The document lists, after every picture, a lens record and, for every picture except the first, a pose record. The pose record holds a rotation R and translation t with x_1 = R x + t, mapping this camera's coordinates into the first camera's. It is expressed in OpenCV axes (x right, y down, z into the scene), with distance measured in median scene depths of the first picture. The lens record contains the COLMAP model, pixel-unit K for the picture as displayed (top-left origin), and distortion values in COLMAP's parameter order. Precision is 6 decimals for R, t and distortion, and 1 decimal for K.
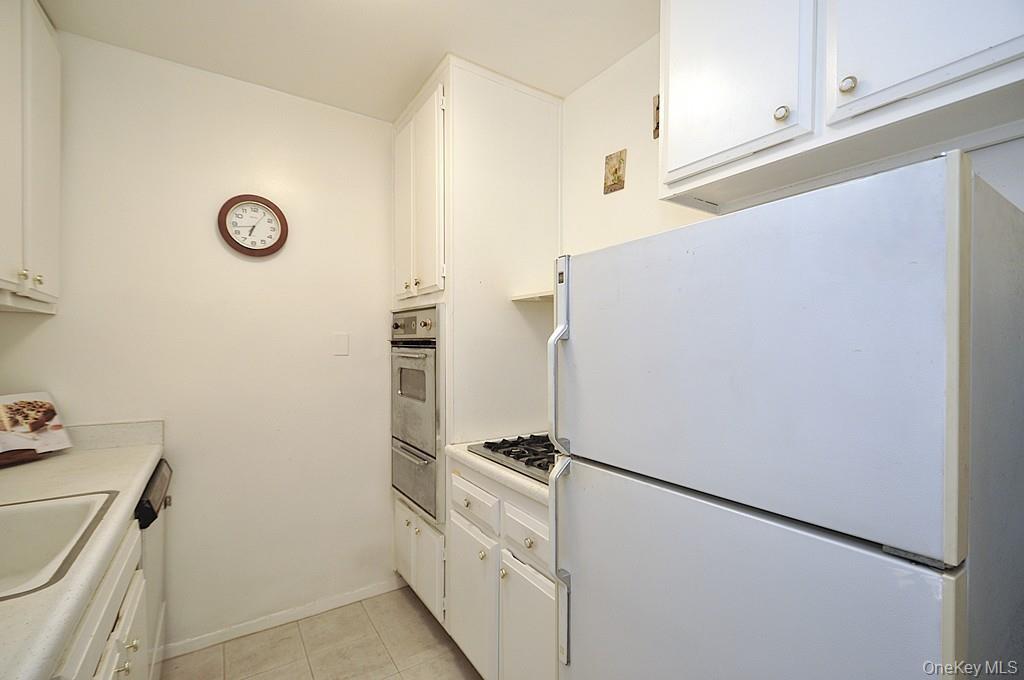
lens RADIAL K [[444.9, 0, 510.4], [0, 444.9, 354.1], [0, 0, 1]] dist [0.015500, -0.008657]
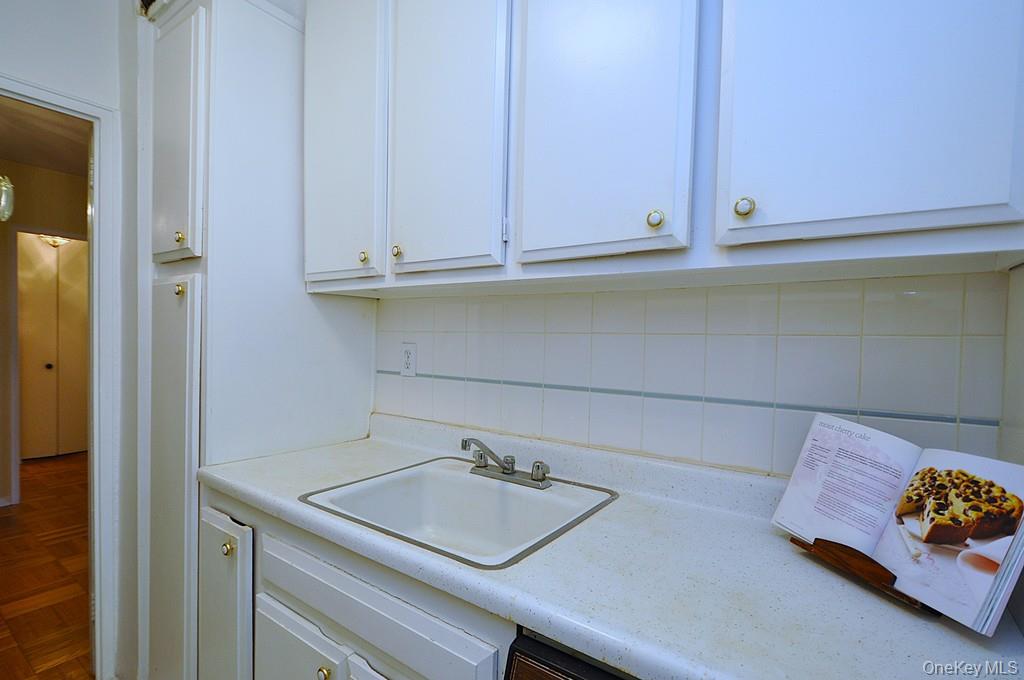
lens RADIAL K [[474.5, 0, 509.6], [0, 474.5, 355.6], [0, 0, 1]] dist [0.015278, -0.011258]
pose [[-0.933257, -0.017621, -0.358776, -0.446915], [-0.036762, 0.998237, 0.046597, -0.007745], [0.357322, 0.056677, -0.932260, 1.059317]]
